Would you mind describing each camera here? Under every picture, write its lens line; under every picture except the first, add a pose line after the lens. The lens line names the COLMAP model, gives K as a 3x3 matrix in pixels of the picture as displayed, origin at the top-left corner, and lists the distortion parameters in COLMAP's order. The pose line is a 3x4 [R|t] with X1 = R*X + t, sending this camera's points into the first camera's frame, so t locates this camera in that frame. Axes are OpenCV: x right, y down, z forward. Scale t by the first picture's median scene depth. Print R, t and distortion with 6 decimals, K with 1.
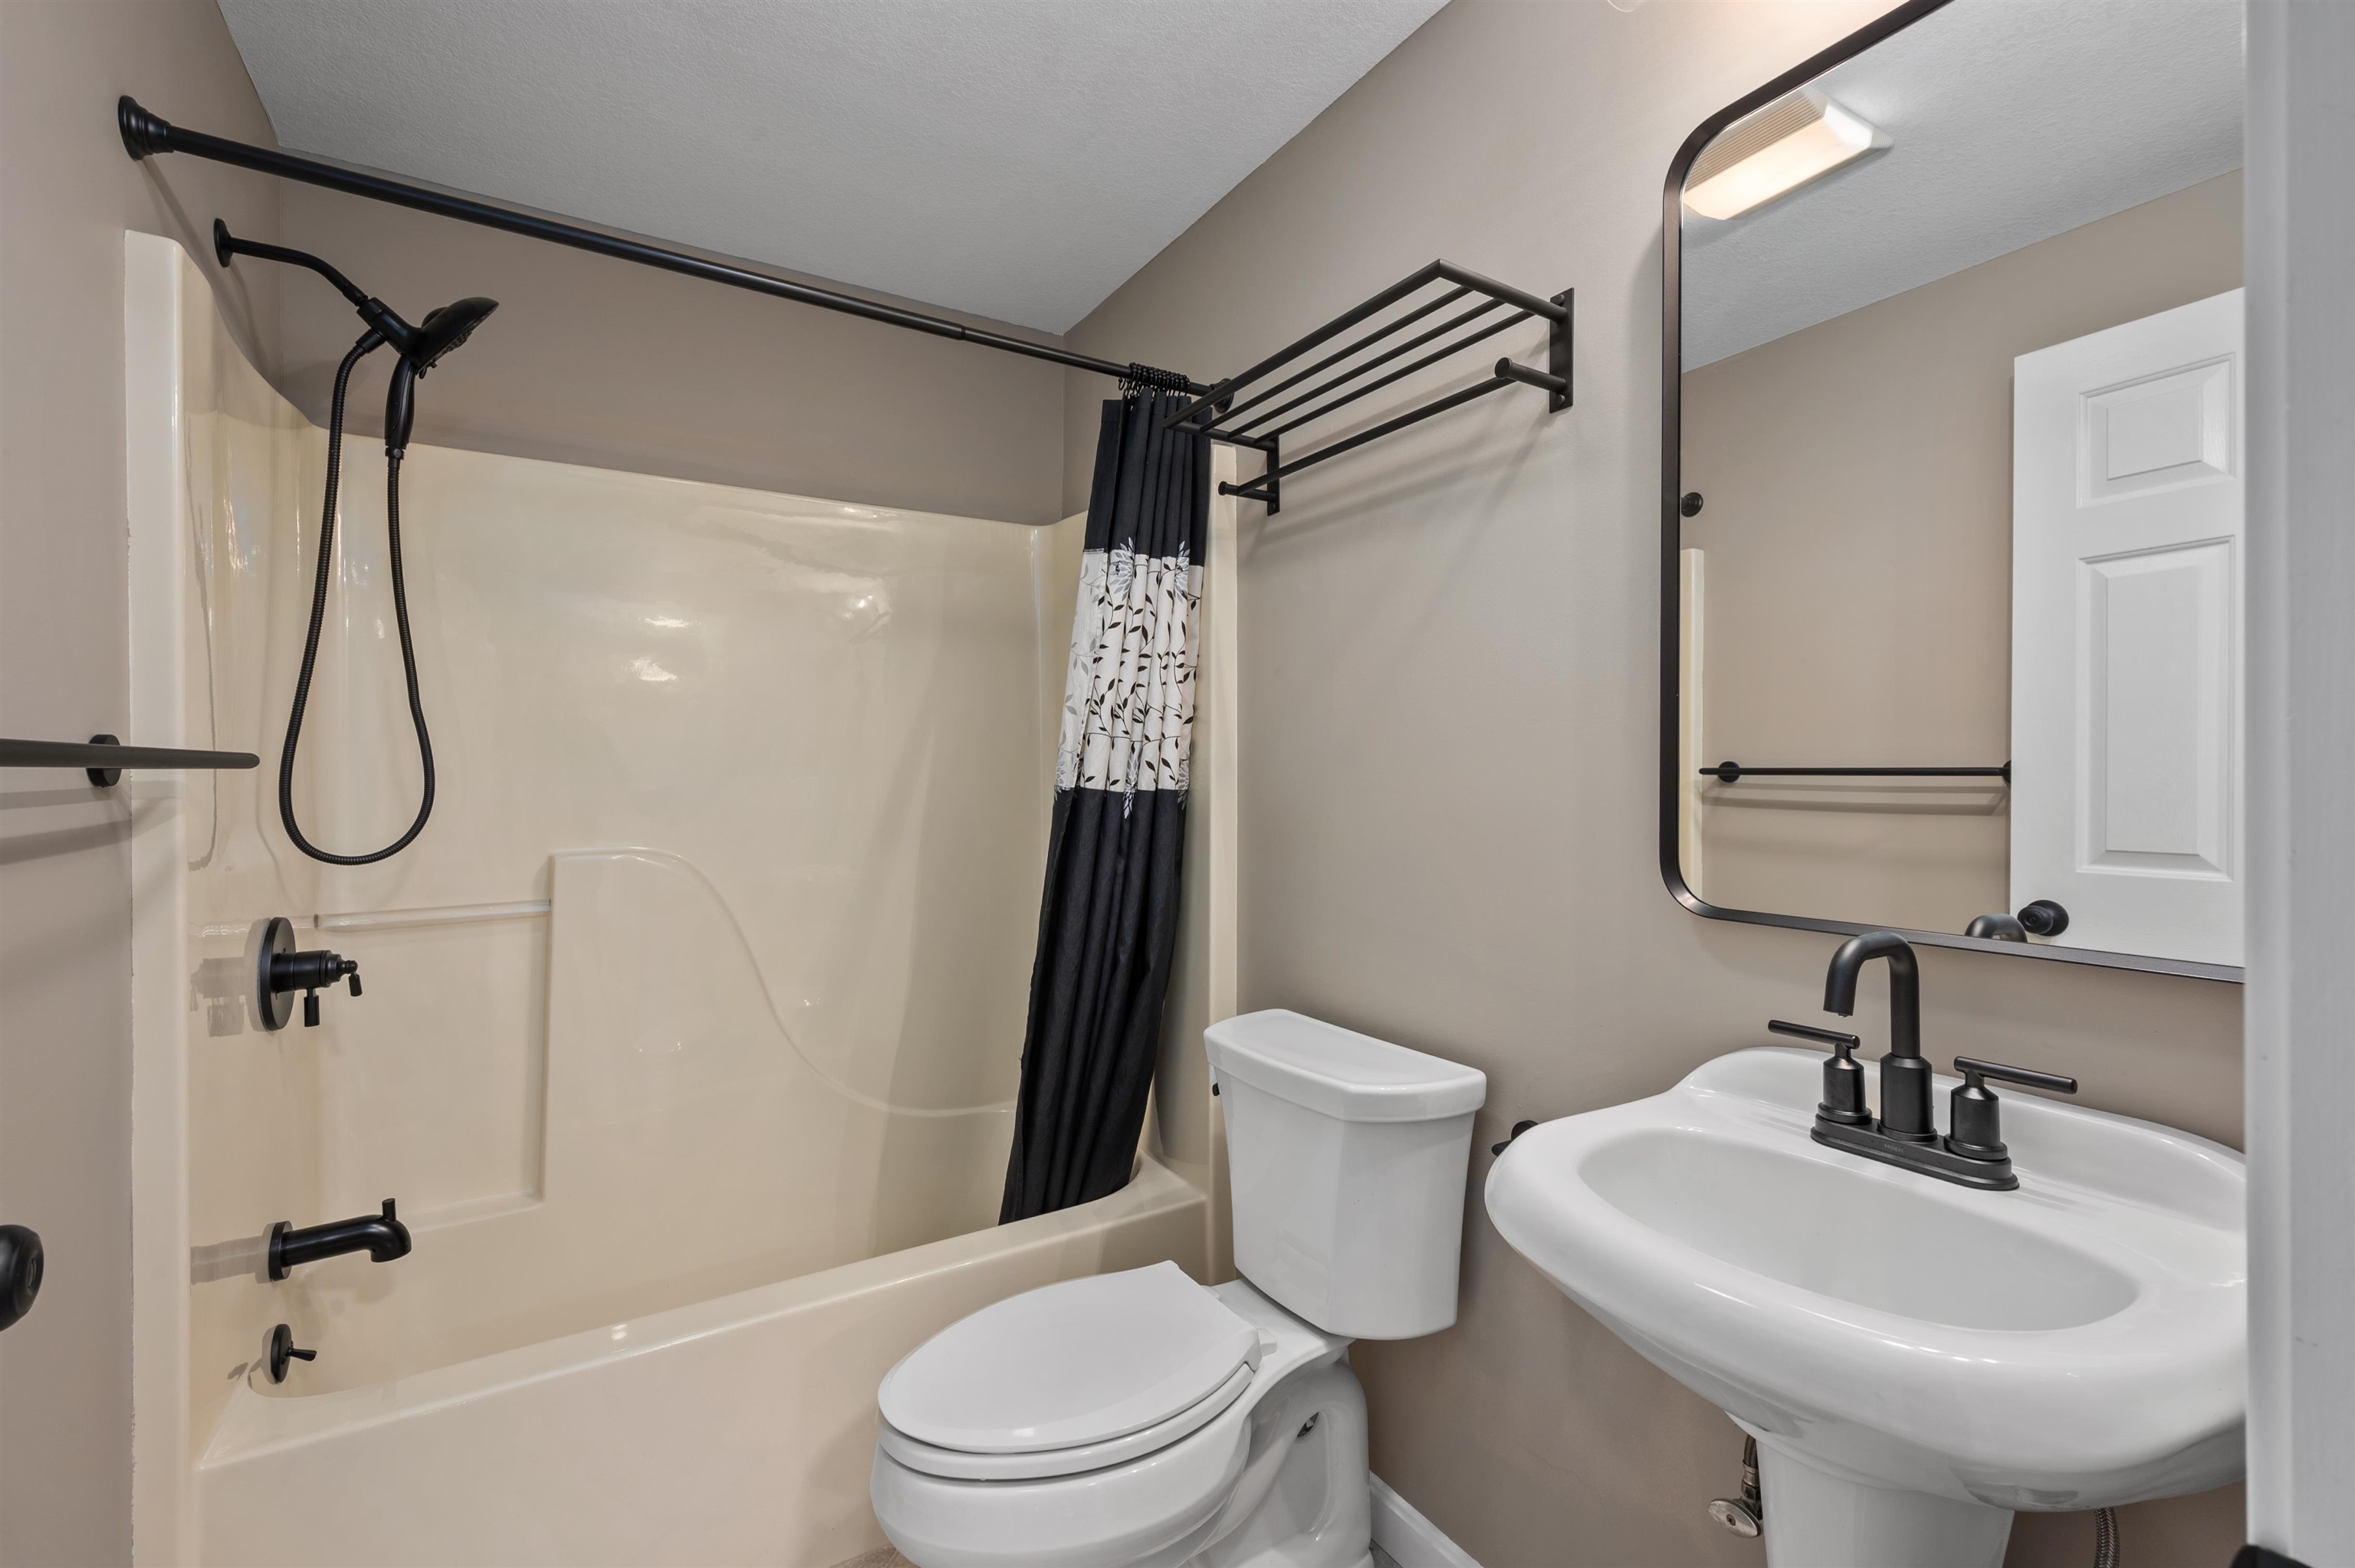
lens RADIAL K [[1022.6, 0, 1175.2], [0, 1022.6, 776.9], [0, 0, 1]] dist [-0.002755, -0.000924]
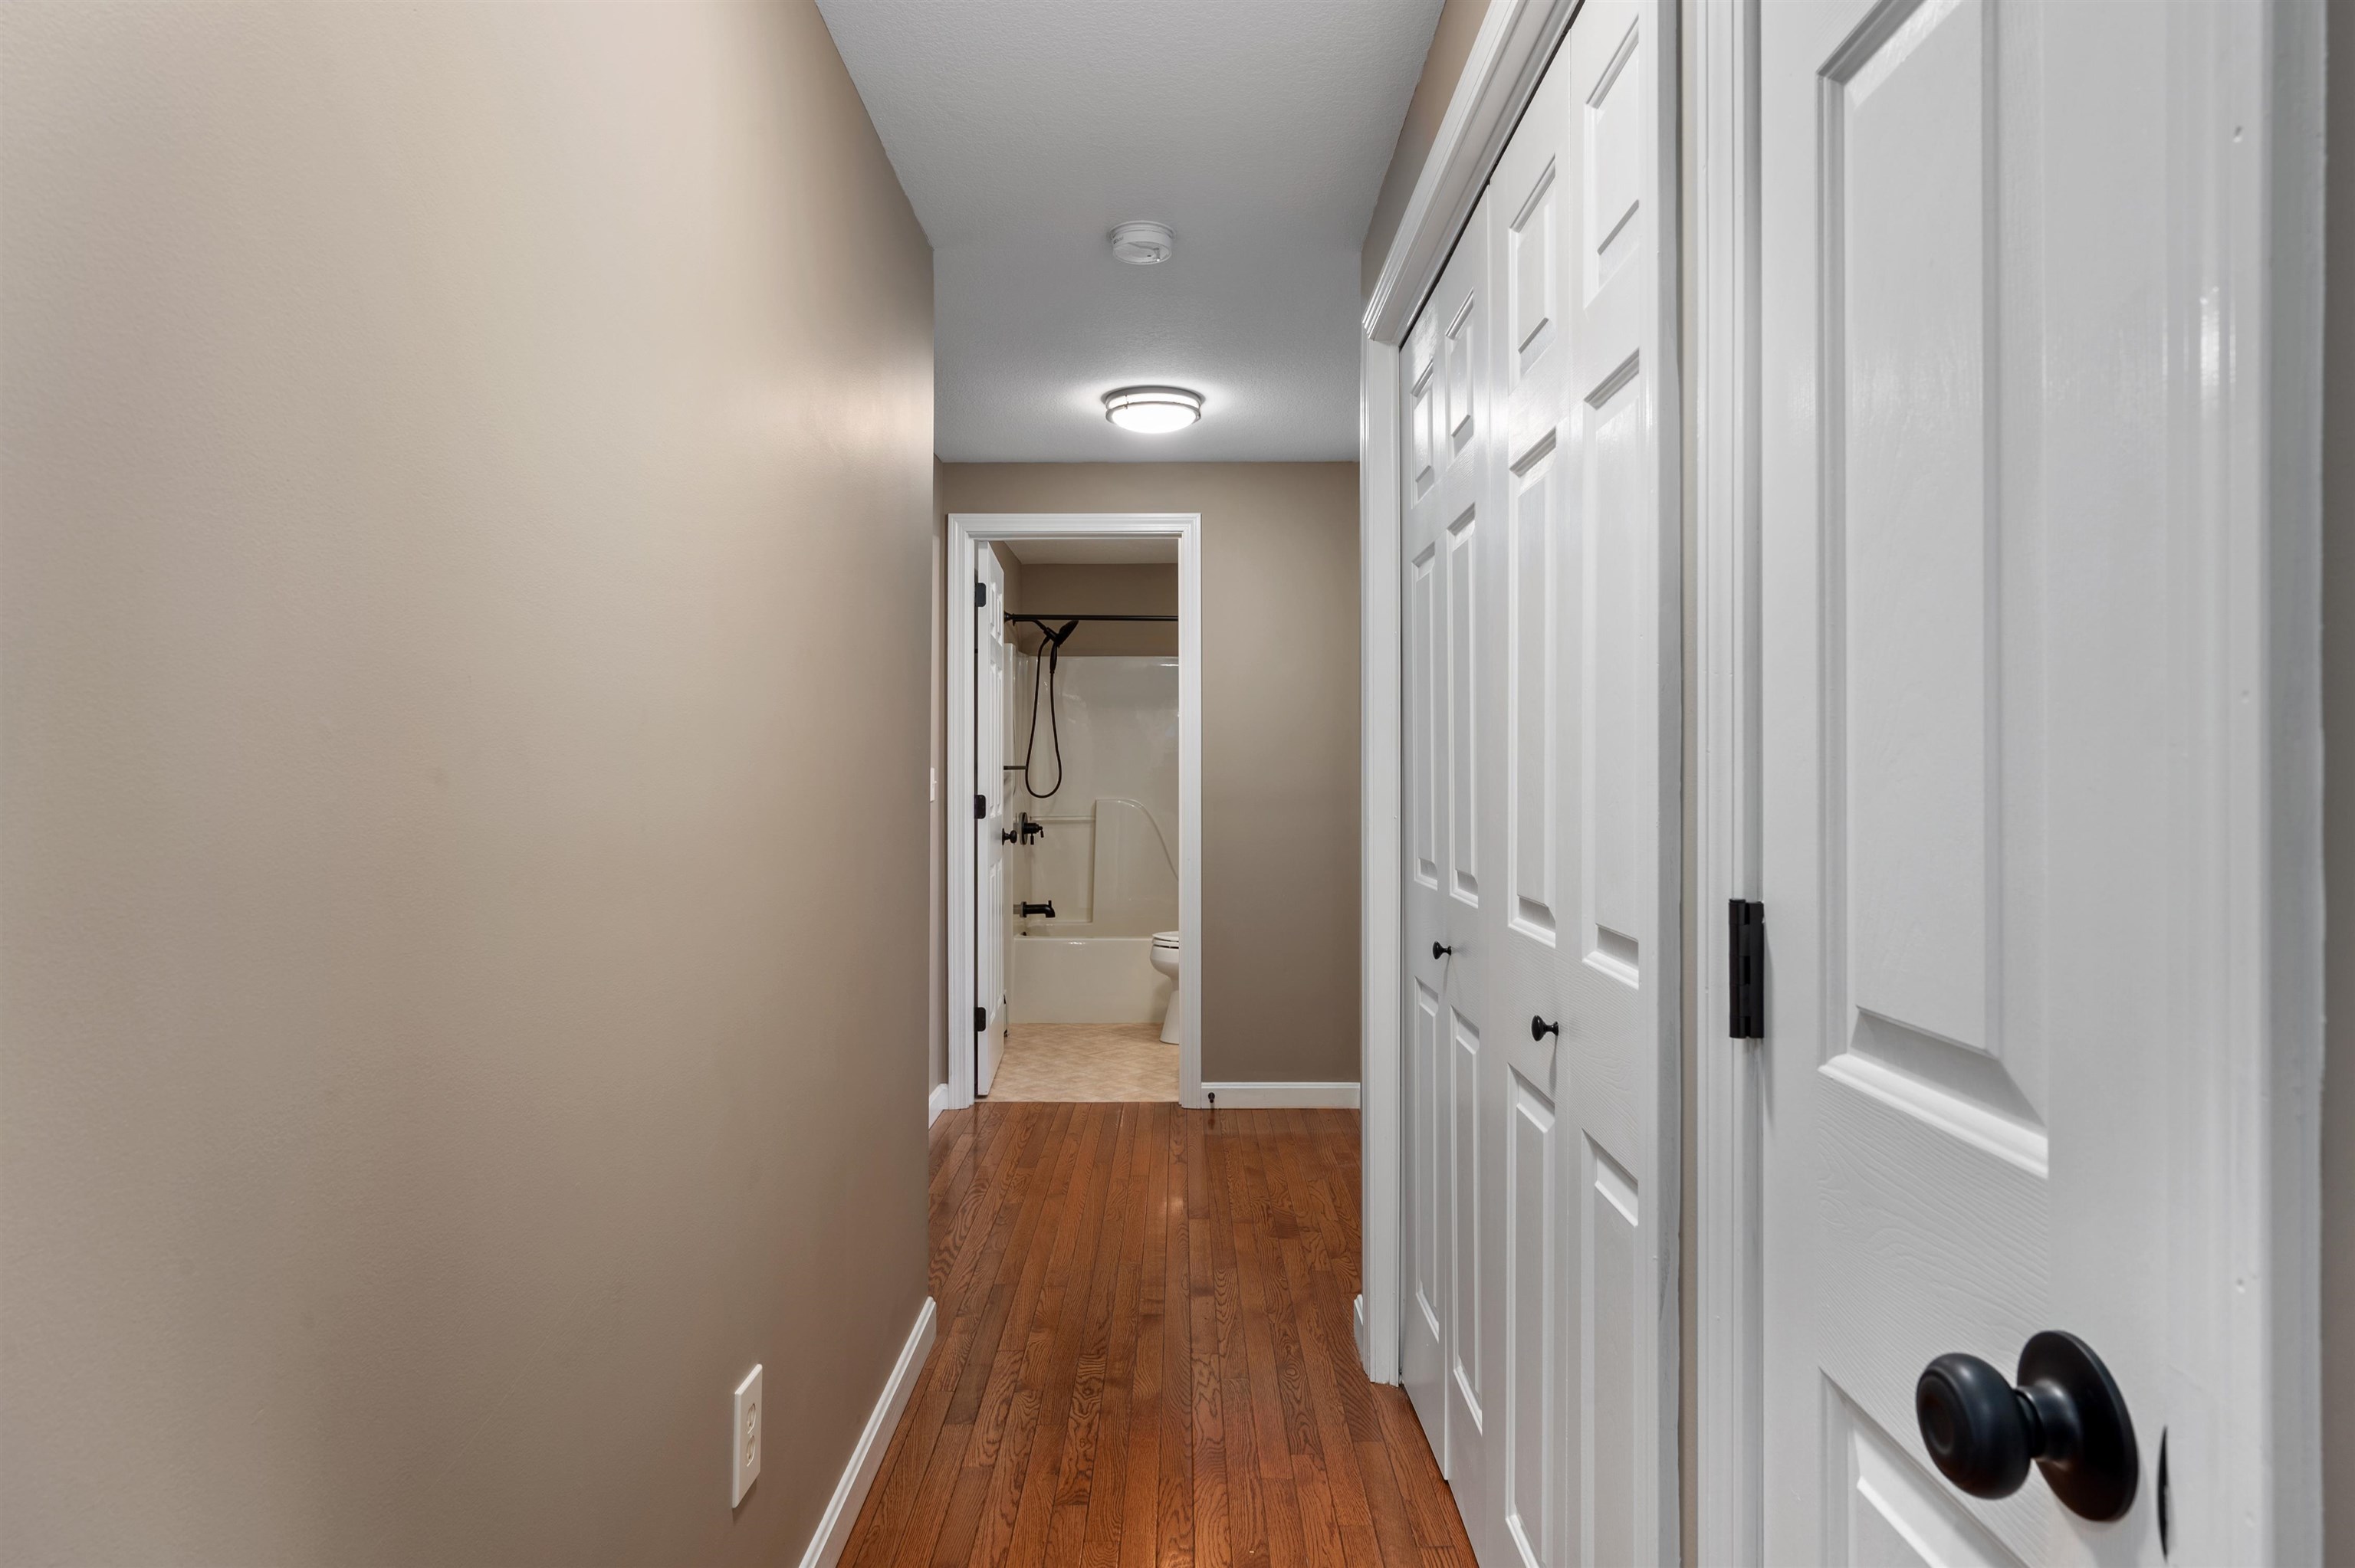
lens RADIAL K [[1294.7, 0, 1177.8], [0, 1294.7, 781.4], [0, 0, 1]] dist [0.000232, 0.000002]
pose [[0.859474, 0.002587, -0.511173, 1.713760], [-0.005681, 0.999974, -0.004491, 0.049786], [0.511148, 0.006764, 0.859466, -2.375842]]
